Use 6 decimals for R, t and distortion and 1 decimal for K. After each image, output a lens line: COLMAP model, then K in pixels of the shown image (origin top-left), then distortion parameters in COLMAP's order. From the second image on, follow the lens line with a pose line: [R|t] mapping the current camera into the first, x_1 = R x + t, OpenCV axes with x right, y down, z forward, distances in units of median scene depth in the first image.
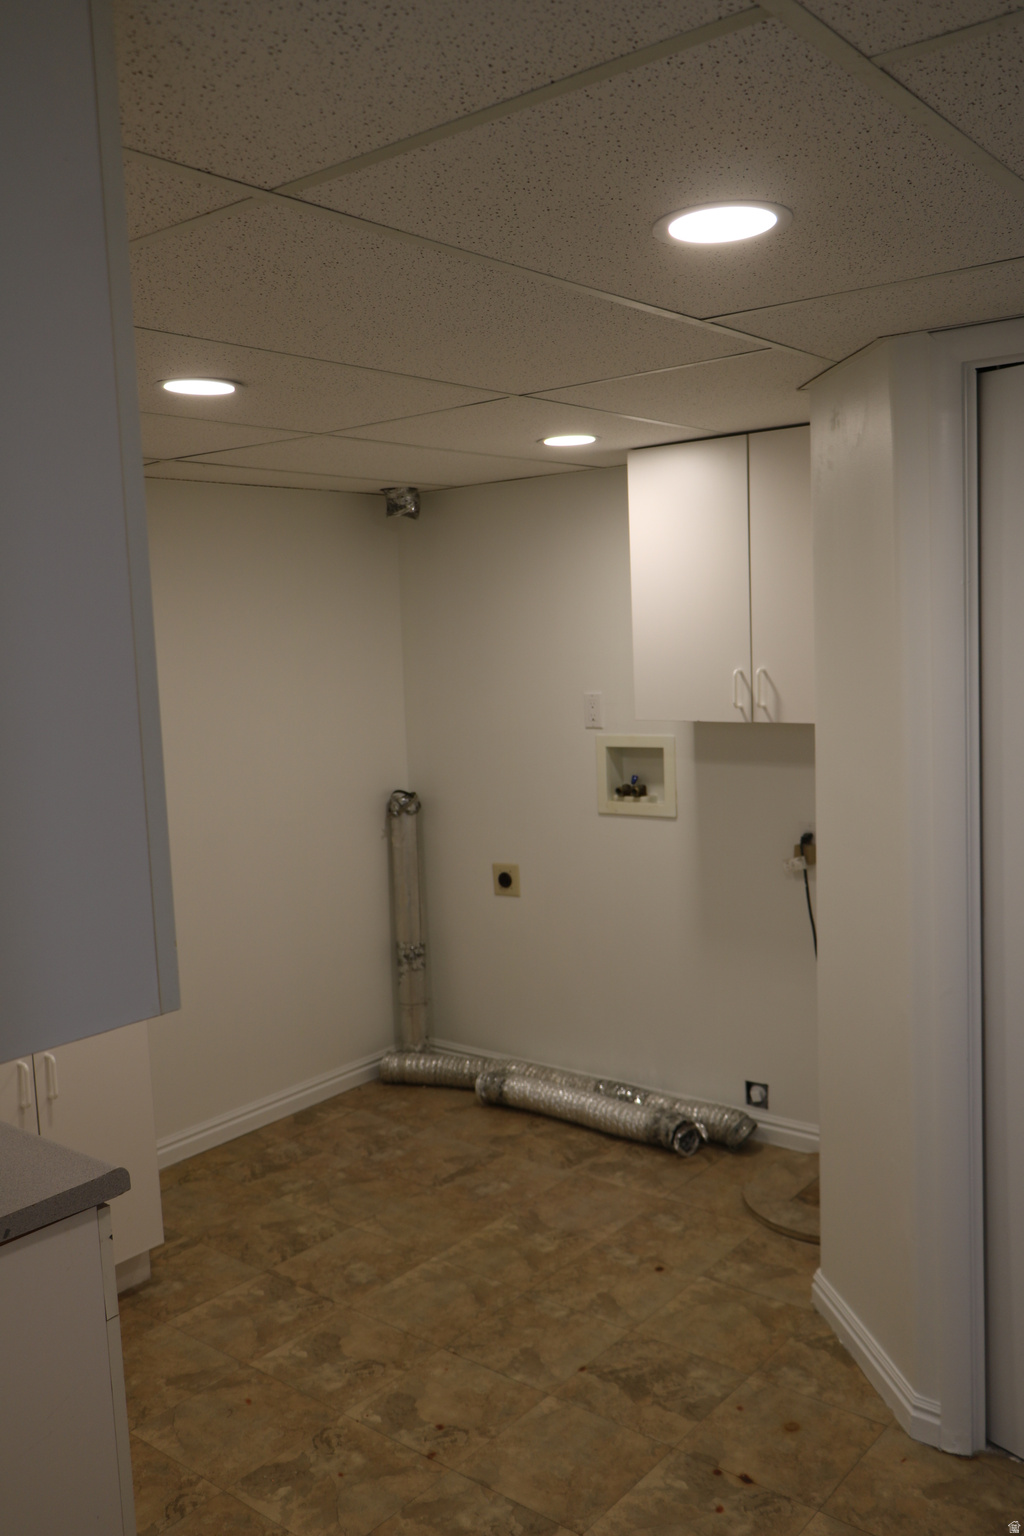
lens RADIAL K [[1298.1, 0, 512.8], [0, 1298.1, 768.2], [0, 0, 1]] dist [0.003663, 0.004568]
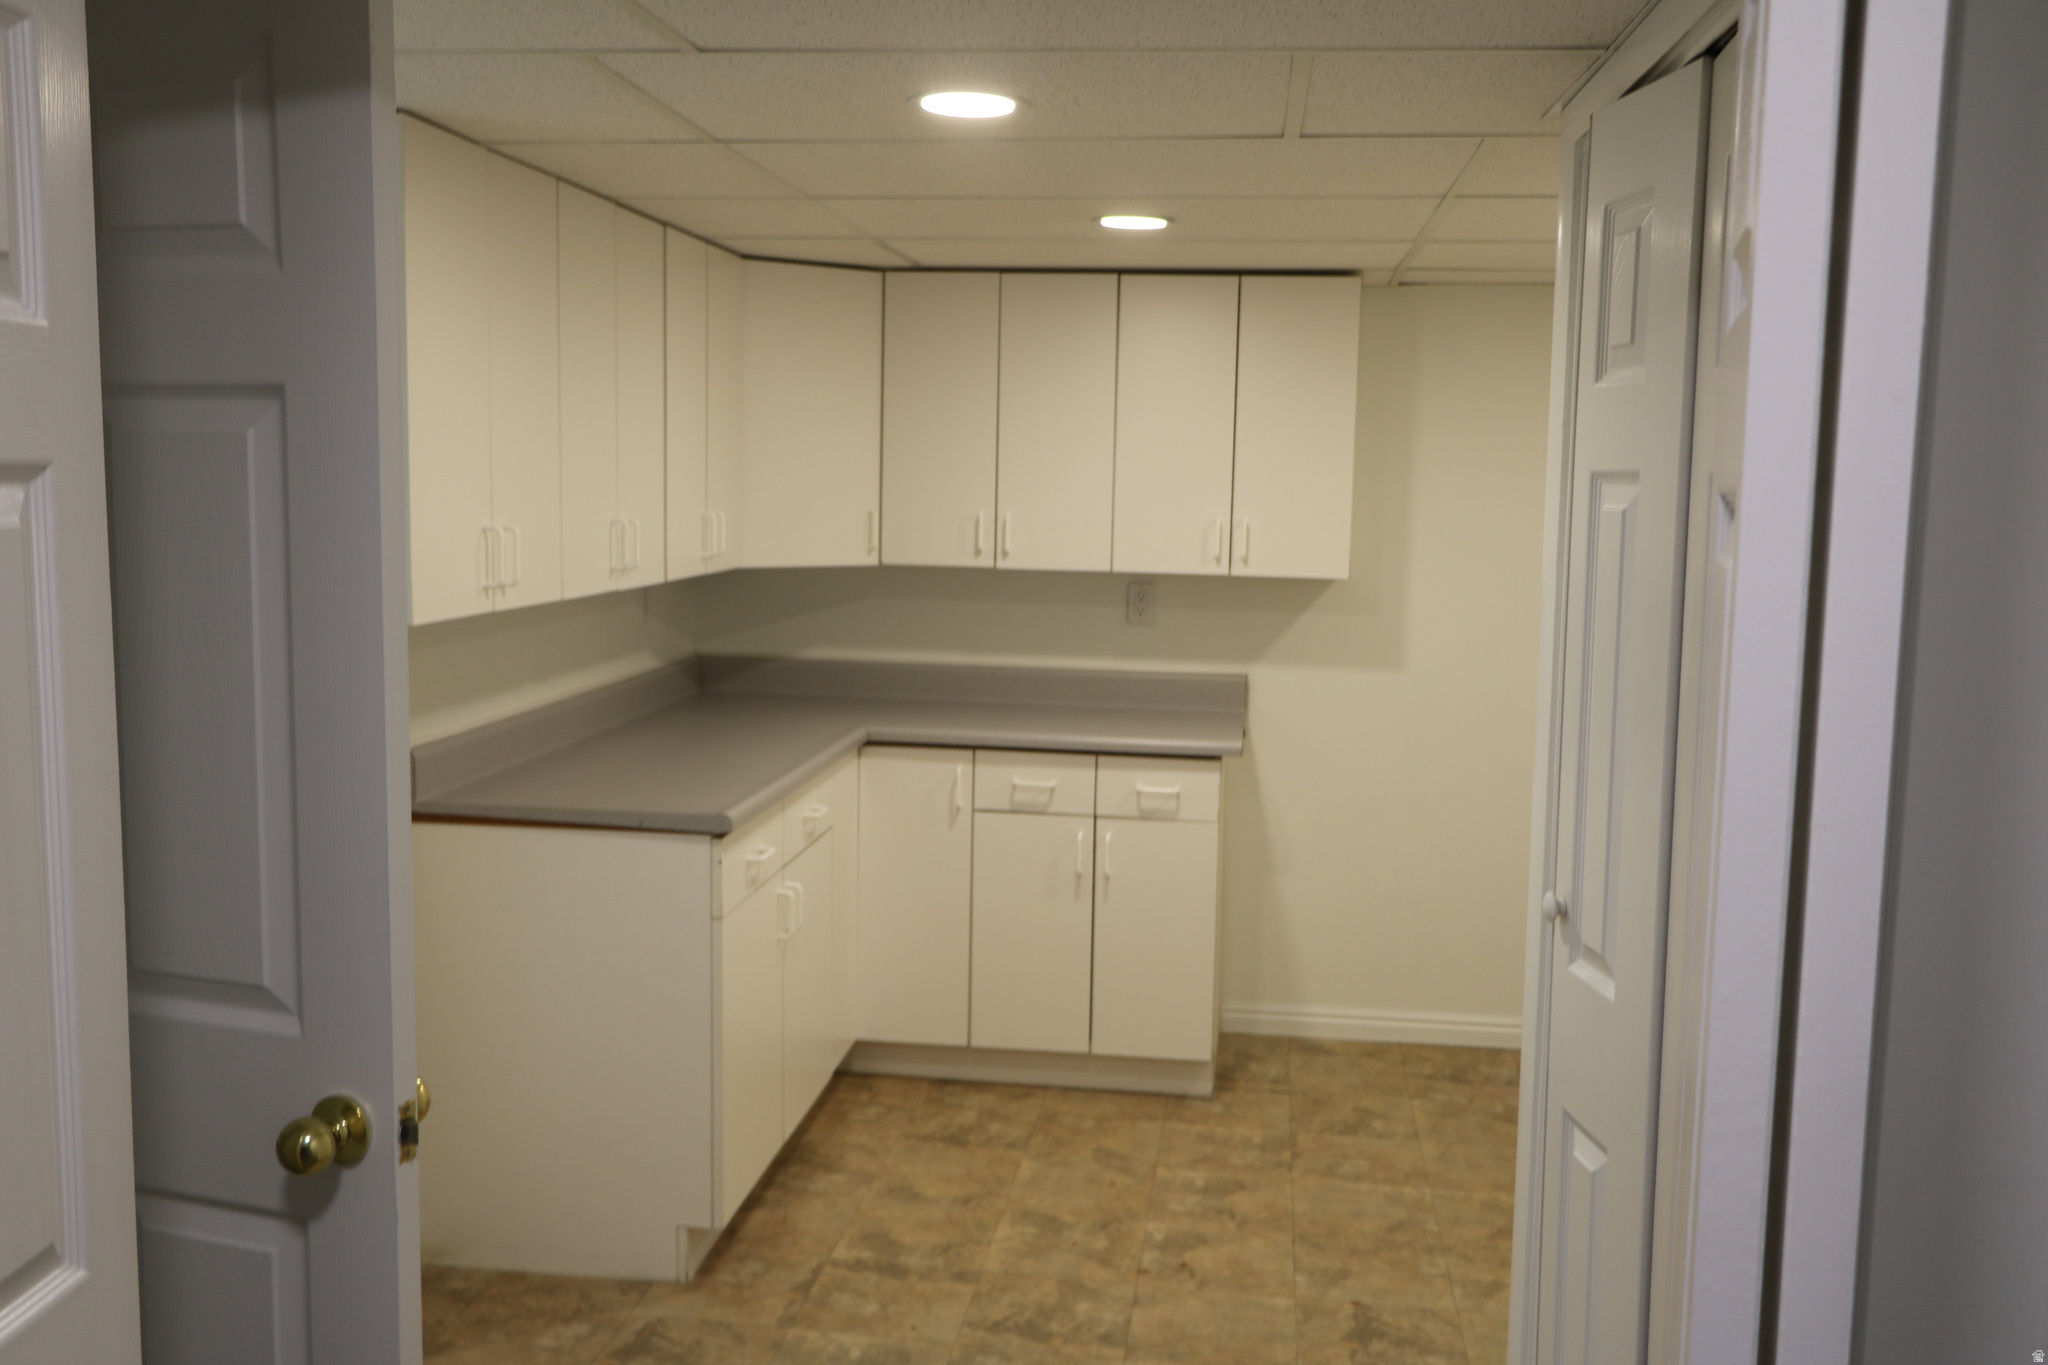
lens RADIAL K [[1843.5, 0, 1023.0], [0, 1843.5, 681.8], [0, 0, 1]] dist [-0.004334, -0.001260]
pose [[0.517558, 0.144515, -0.843356, 0.905994], [-0.129600, 0.987502, 0.089681, -0.038097], [0.845776, 0.062883, 0.529819, 0.112355]]
